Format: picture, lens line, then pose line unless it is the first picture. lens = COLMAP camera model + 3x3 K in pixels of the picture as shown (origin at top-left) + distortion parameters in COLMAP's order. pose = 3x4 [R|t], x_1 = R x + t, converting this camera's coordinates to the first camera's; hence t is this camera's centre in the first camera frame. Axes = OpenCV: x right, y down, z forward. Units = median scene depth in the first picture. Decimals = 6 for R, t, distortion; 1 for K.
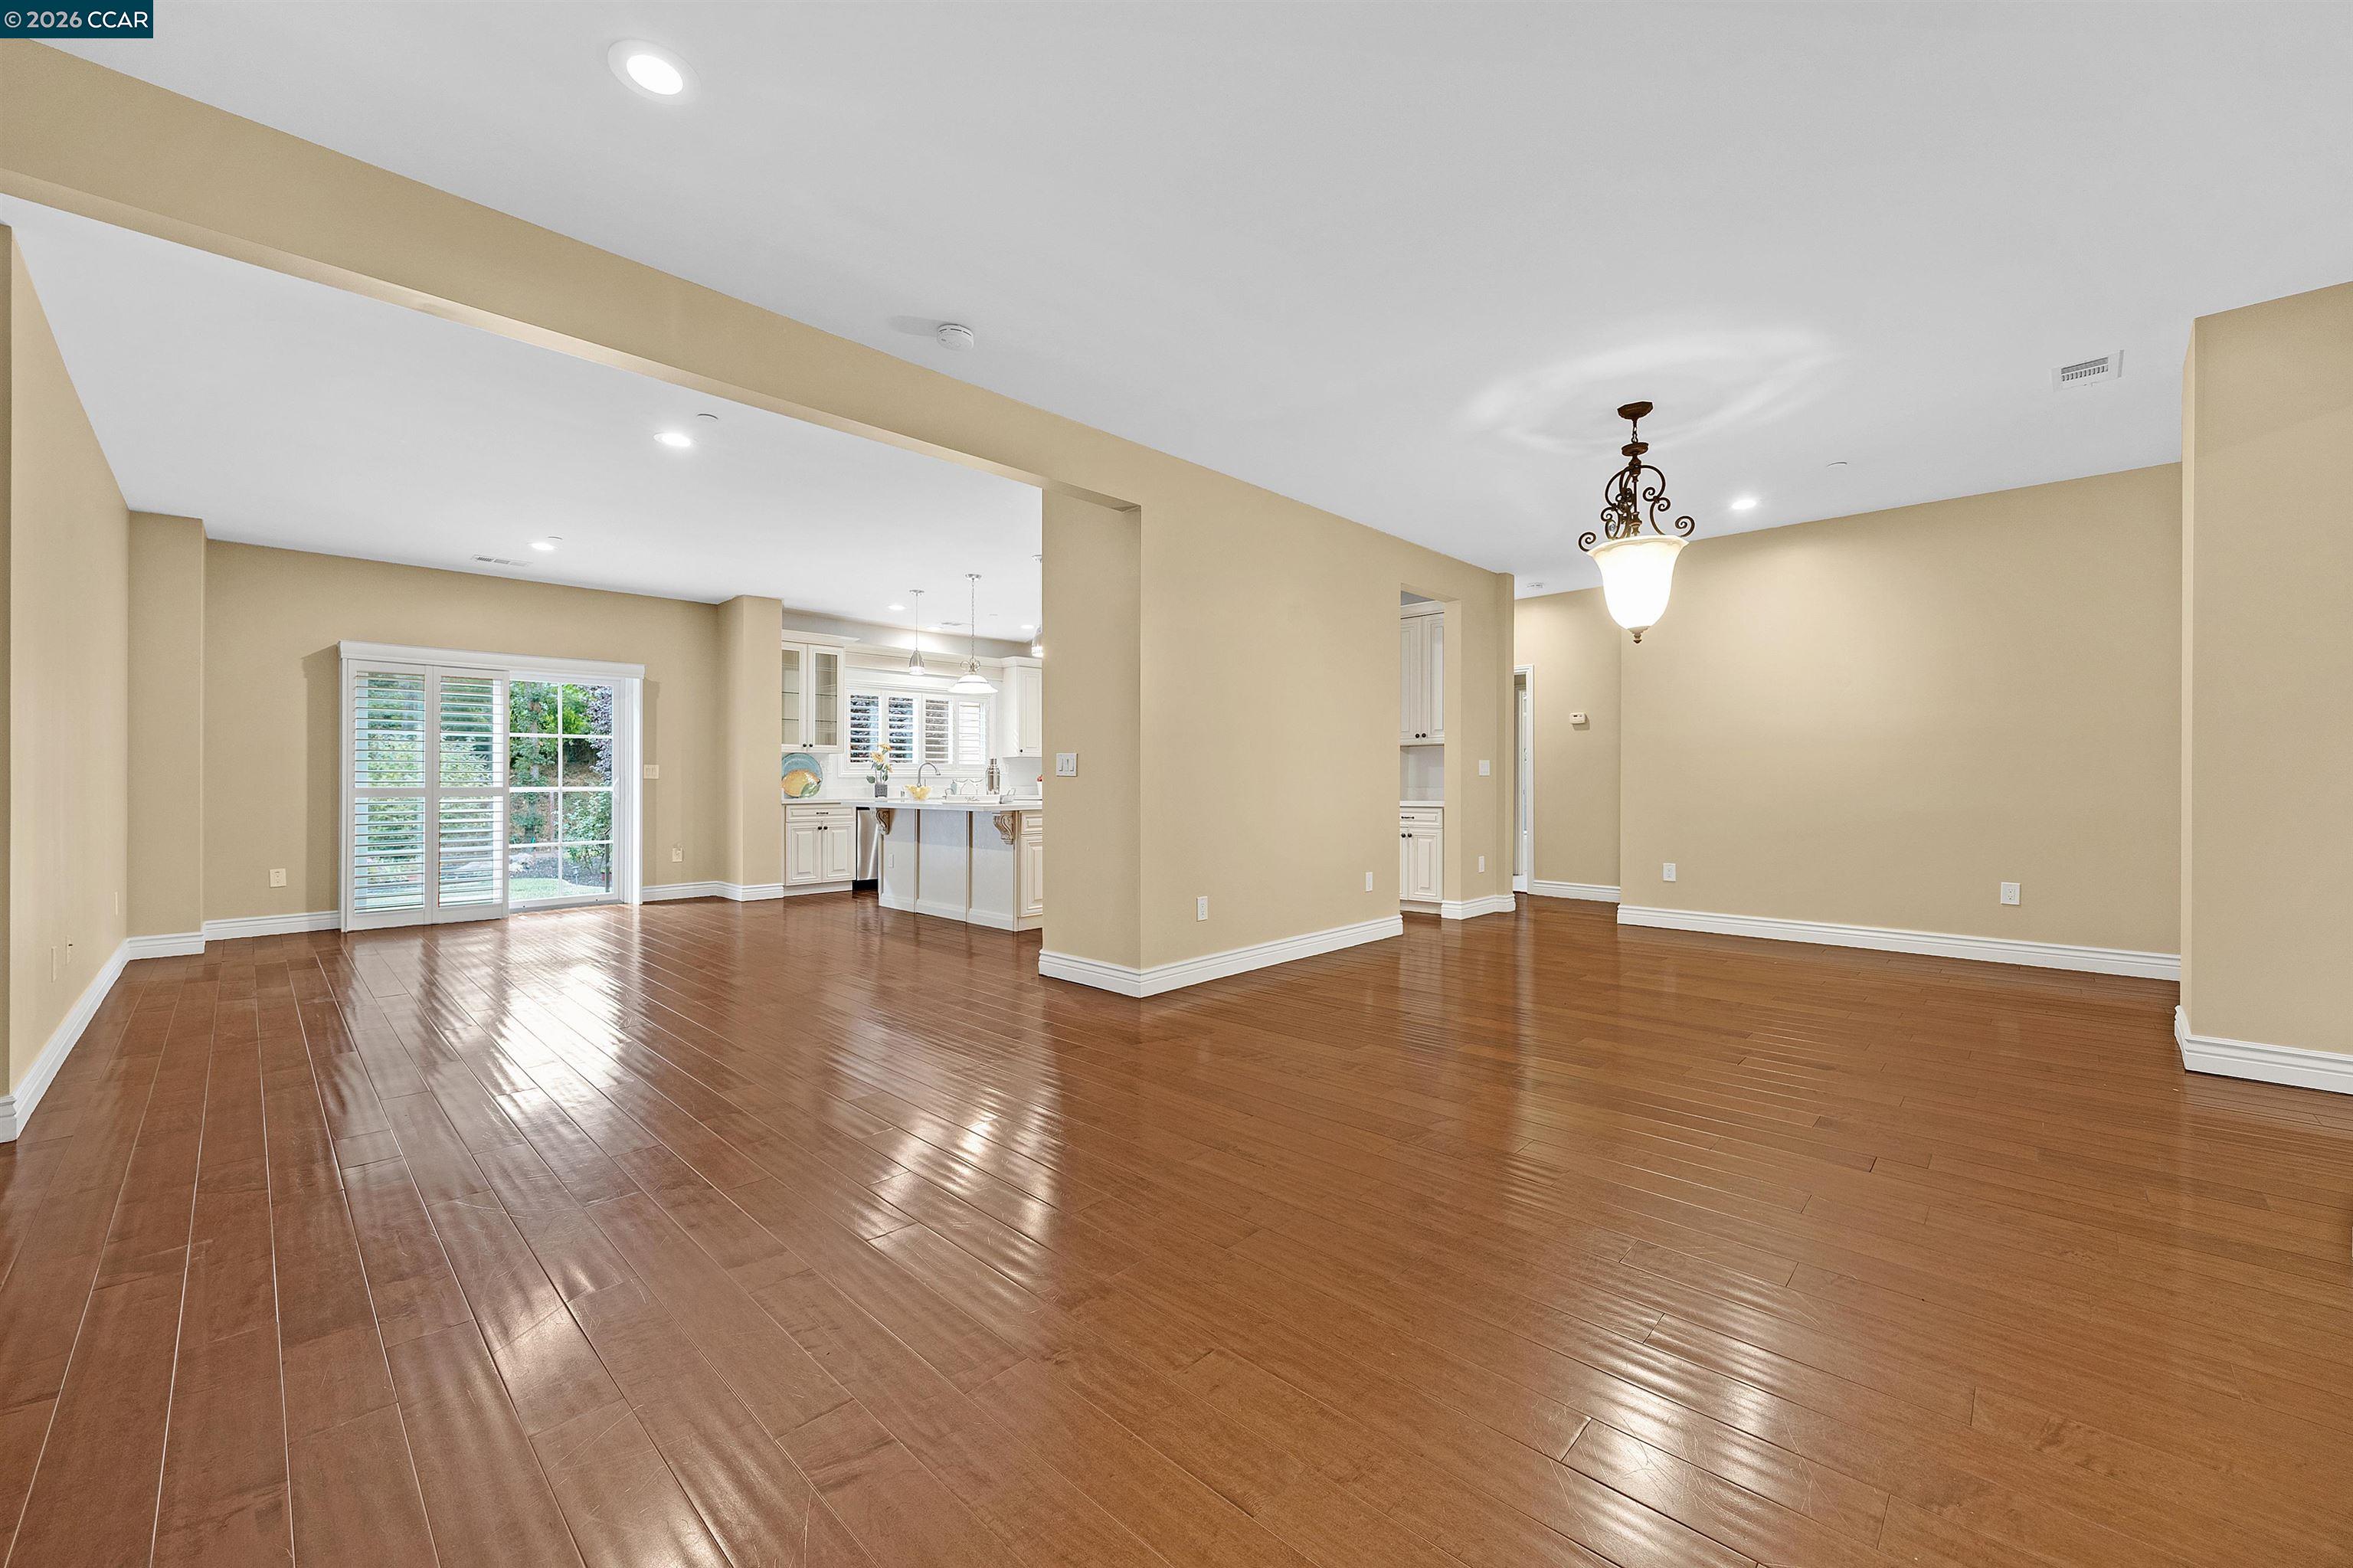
lens RADIAL K [[902.2, 0, 1184.6], [0, 902.2, 776.6], [0, 0, 1]] dist [-0.001964, 0.000015]
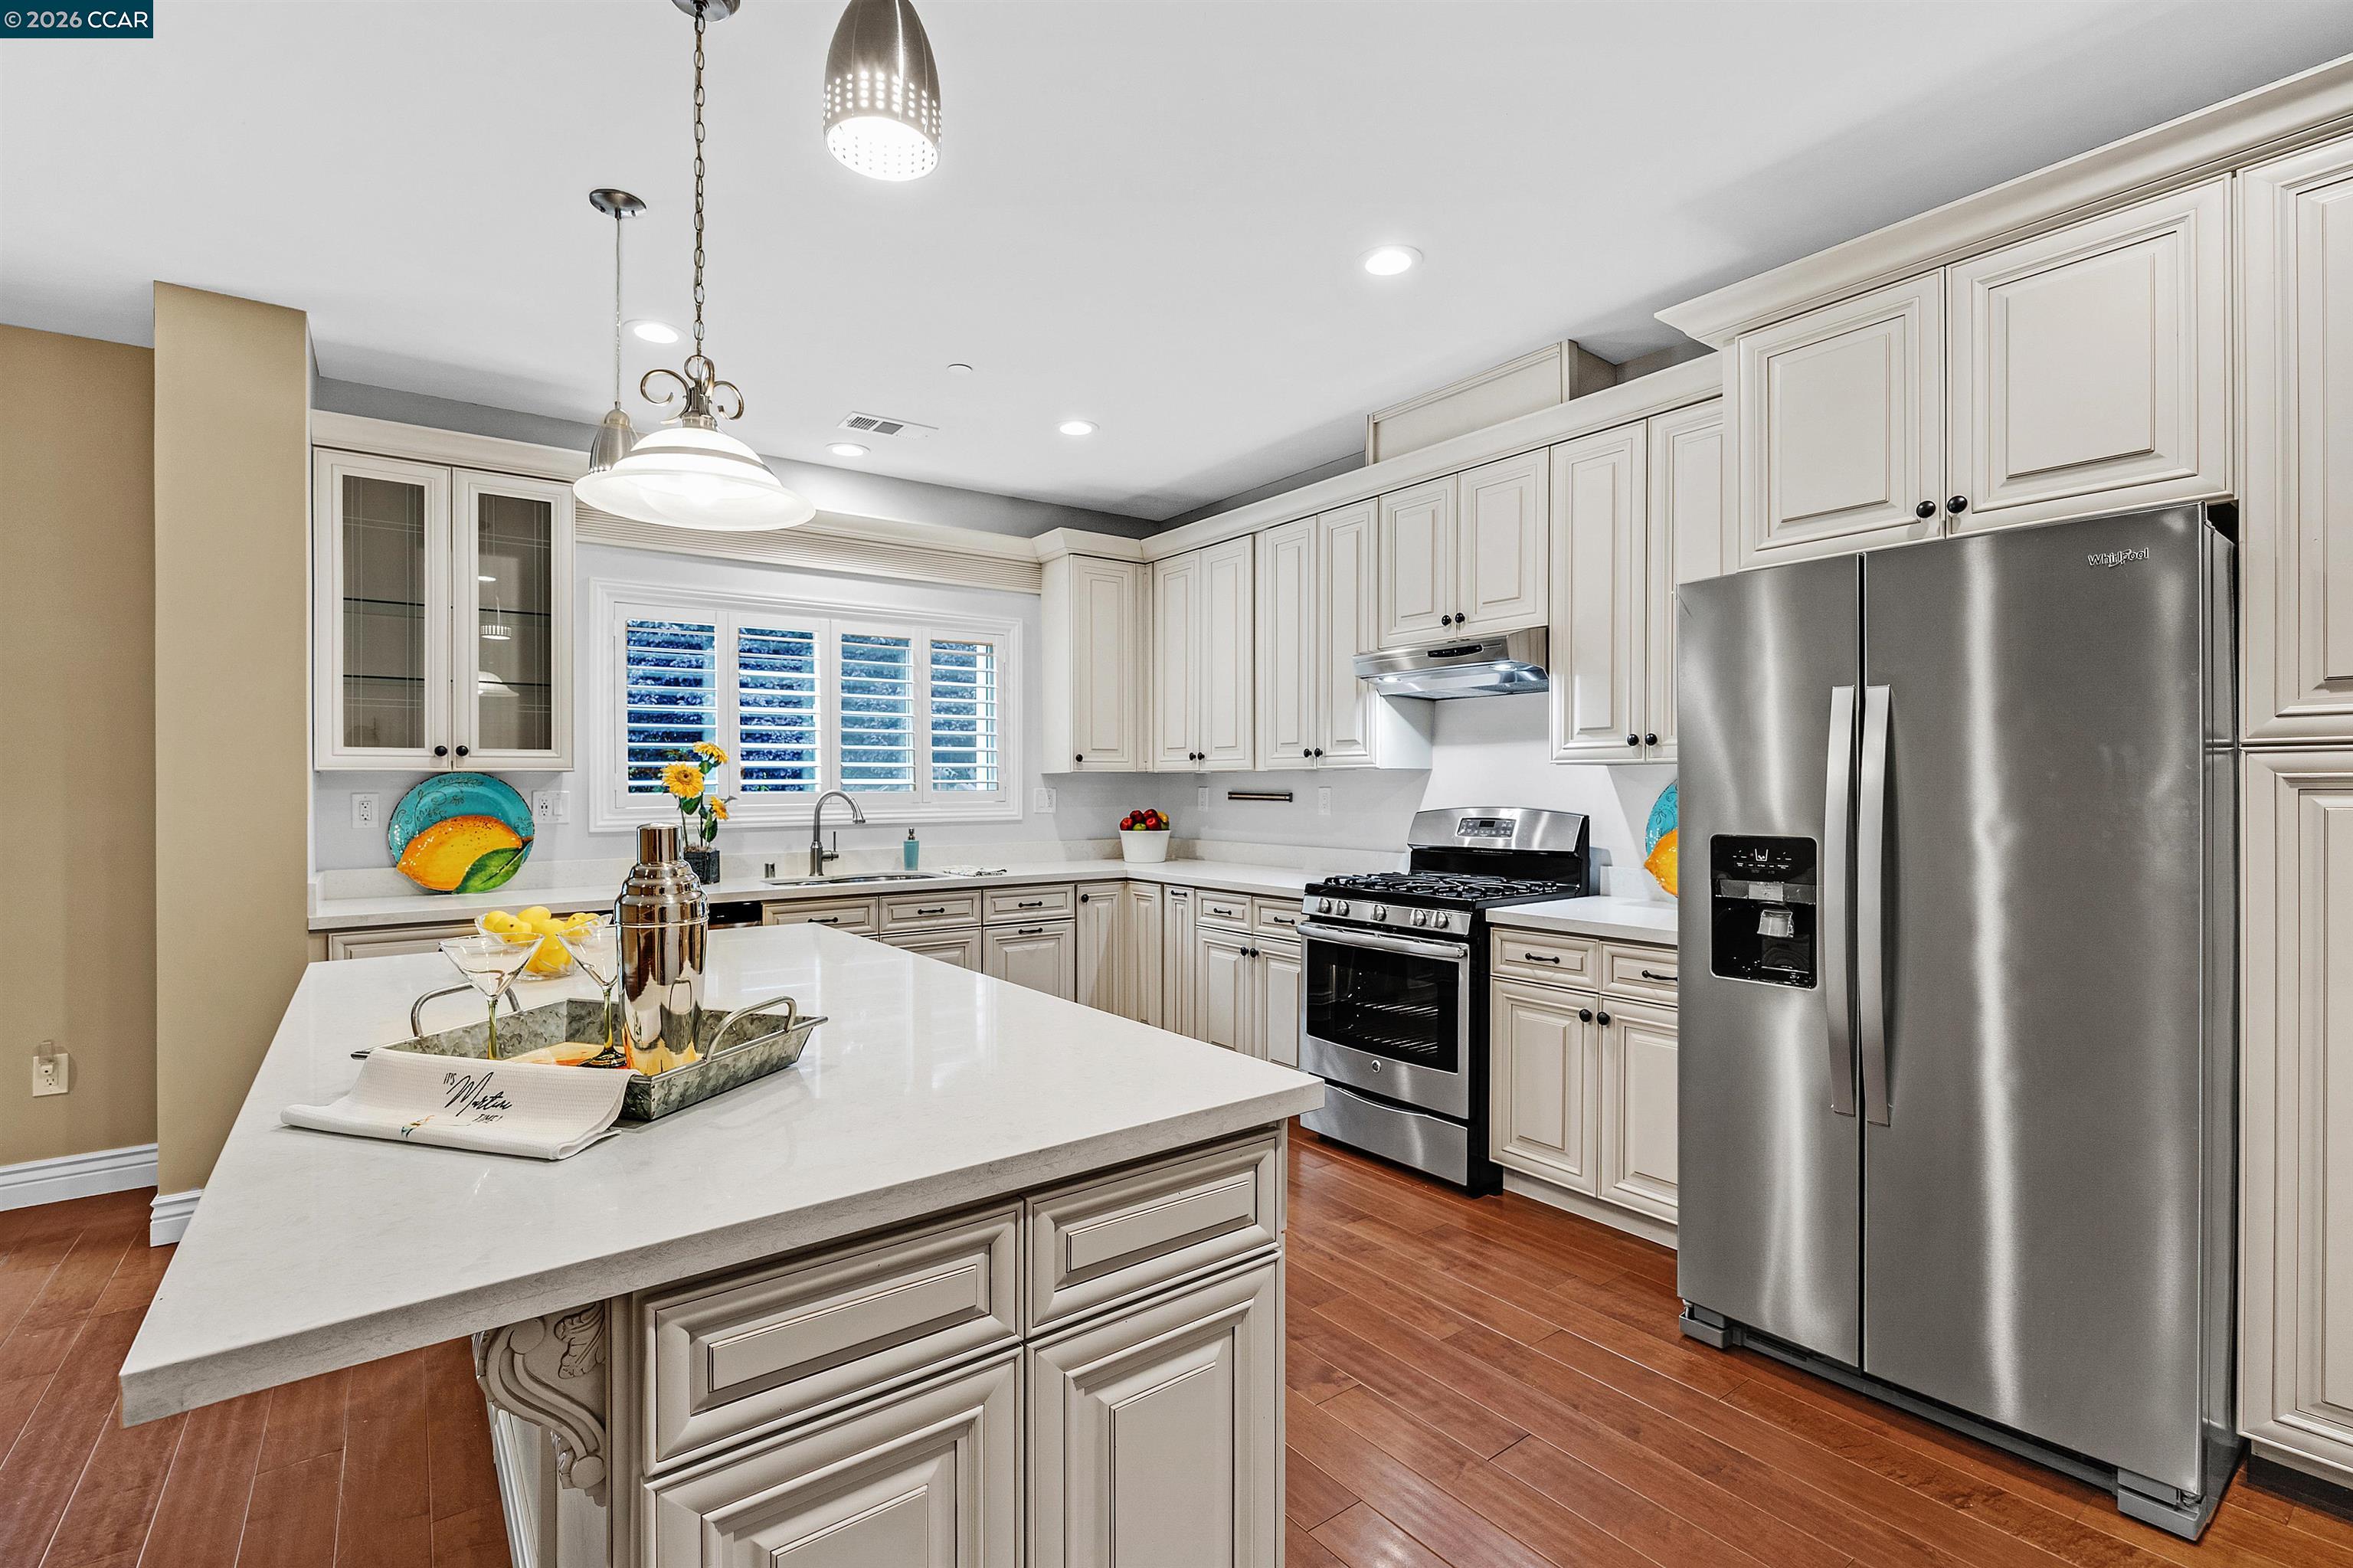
lens RADIAL K [[1070.2, 0, 1182.4], [0, 1070.2, 794.0], [0, 0, 1]] dist [-0.008917, 0.000674]
pose [[0.984953, 0.000053, -0.172822, -0.067400], [0.002212, 0.999914, 0.012915, -0.024535], [0.172808, -0.013103, 0.984868, 0.702910]]
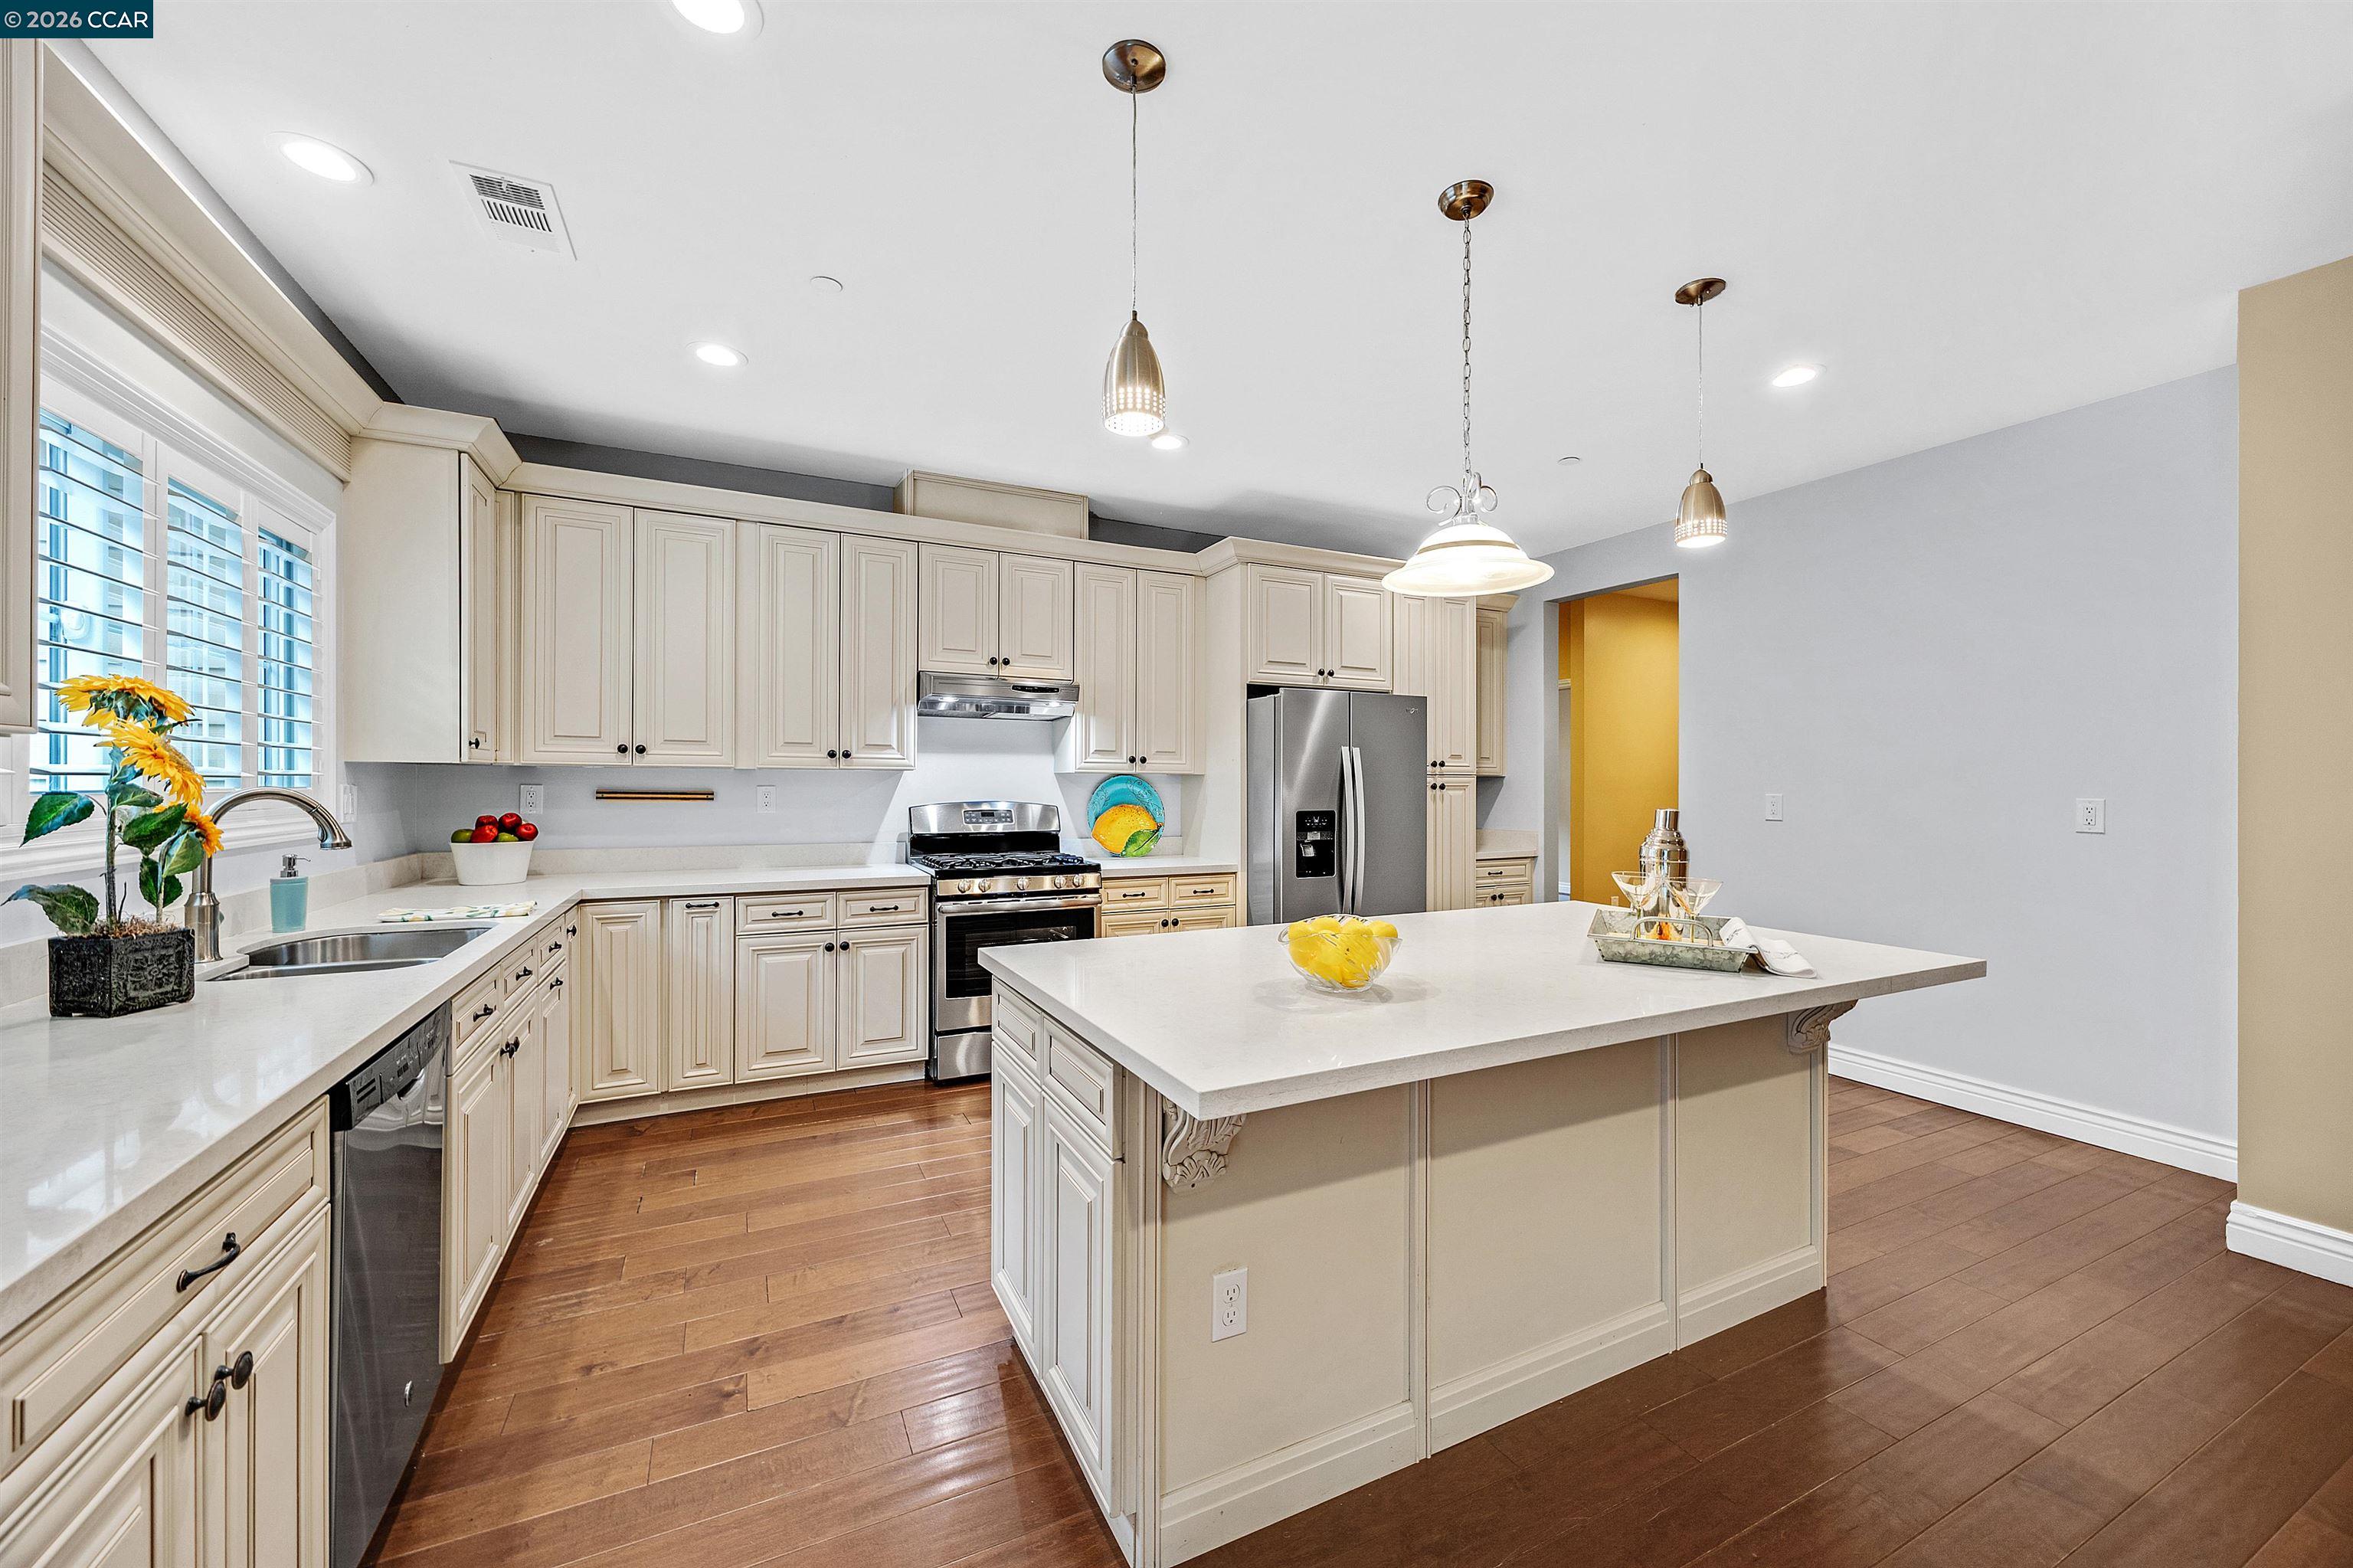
lens RADIAL K [[902.2, 0, 1173.1], [0, 902.2, 782.0], [0, 0, 1]] dist [-0.001964, 0.000015]
pose [[0.345547, 0.007401, 0.938372, -0.506211], [-0.011073, 0.999931, -0.003810, -0.023211], [-0.938336, -0.009074, 0.345605, 0.915068]]
